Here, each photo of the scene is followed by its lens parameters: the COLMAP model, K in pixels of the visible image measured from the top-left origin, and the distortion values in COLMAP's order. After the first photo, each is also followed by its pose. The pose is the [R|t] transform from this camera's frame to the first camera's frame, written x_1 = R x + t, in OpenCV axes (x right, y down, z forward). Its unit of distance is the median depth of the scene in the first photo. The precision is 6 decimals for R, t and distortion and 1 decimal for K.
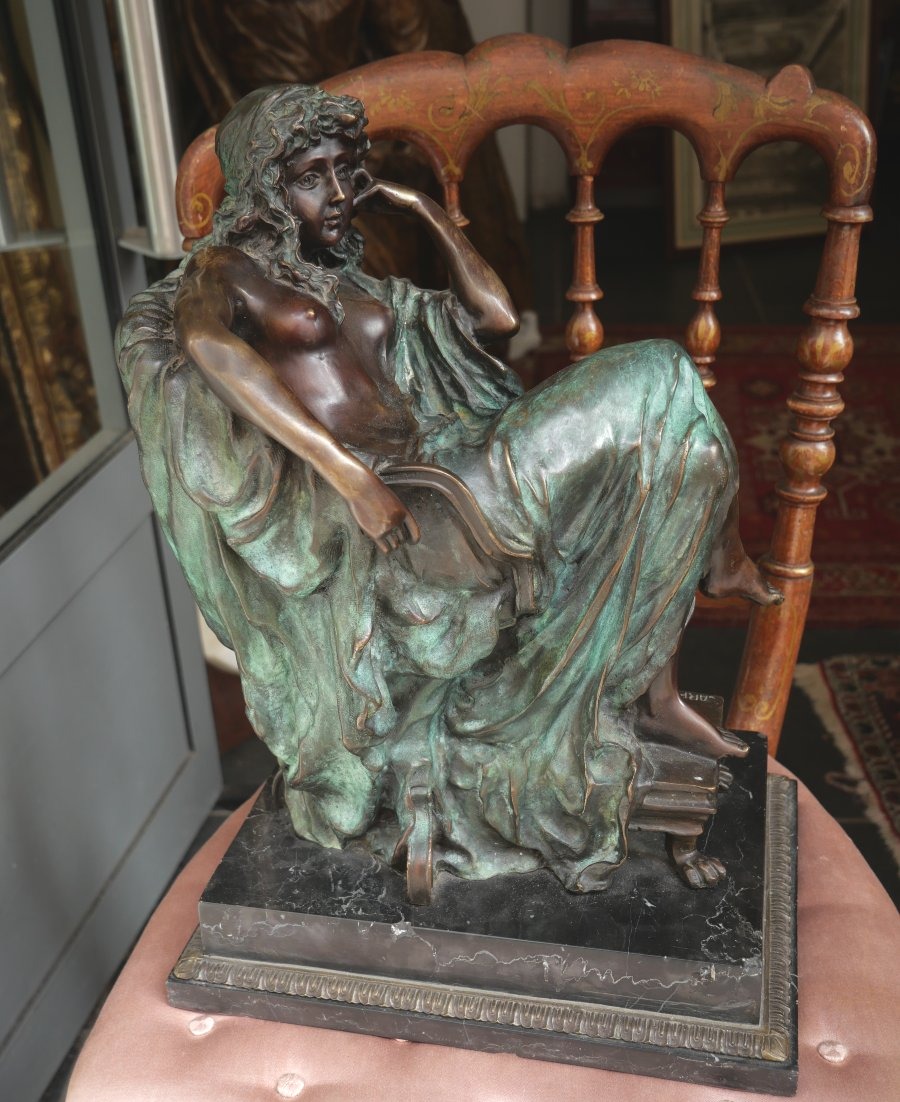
lens RADIAL K [[1367.0, 0, 453.0], [0, 1367.0, 596.6], [0, 0, 1]] dist [0.035978, 0.005150]
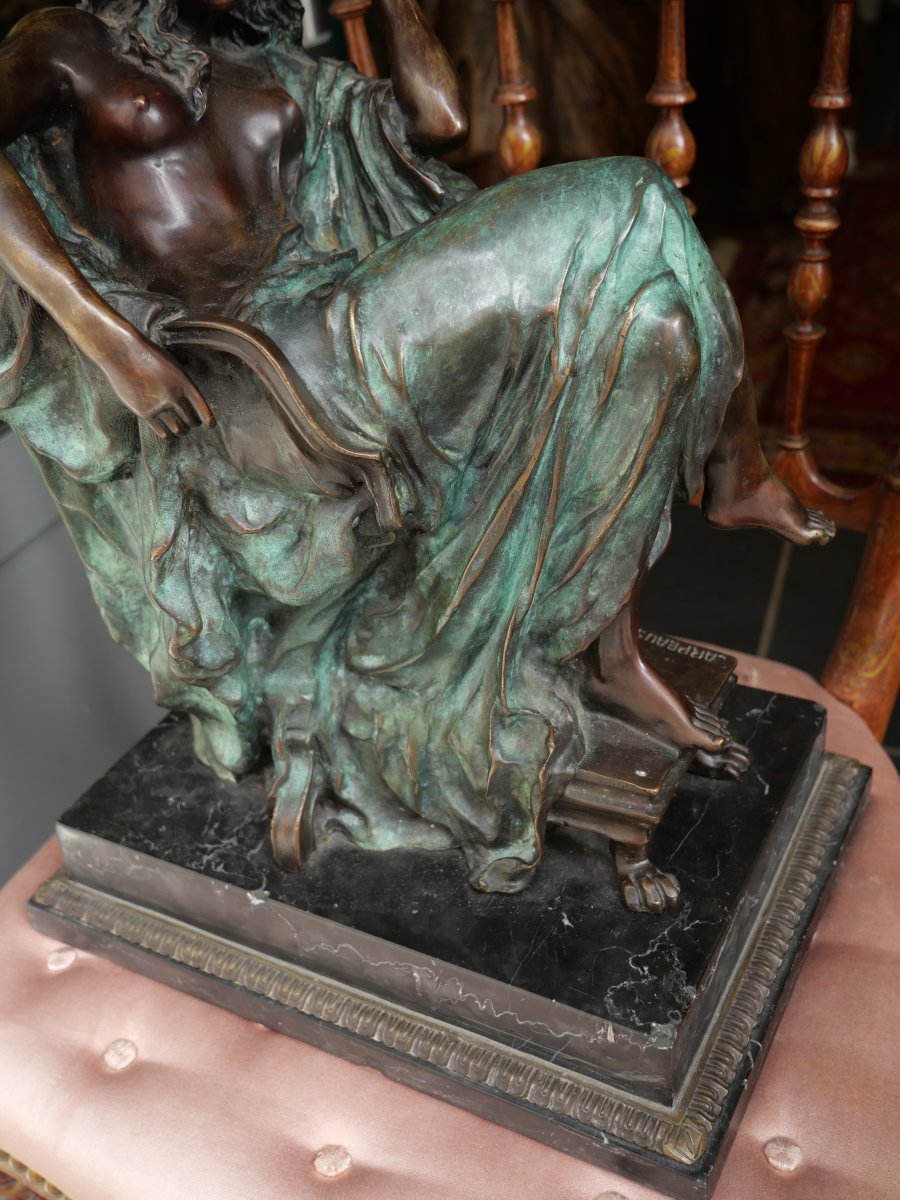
lens RADIAL K [[1375.9, 0, 450.0], [0, 1375.9, 600.0], [0, 0, 1]] dist [-0.009815, 0.065829]
pose [[0.961603, 0.116798, -0.248352, 0.252653], [-0.084680, 0.987039, 0.136322, -0.051394], [0.261055, -0.110058, 0.959030, 0.272421]]
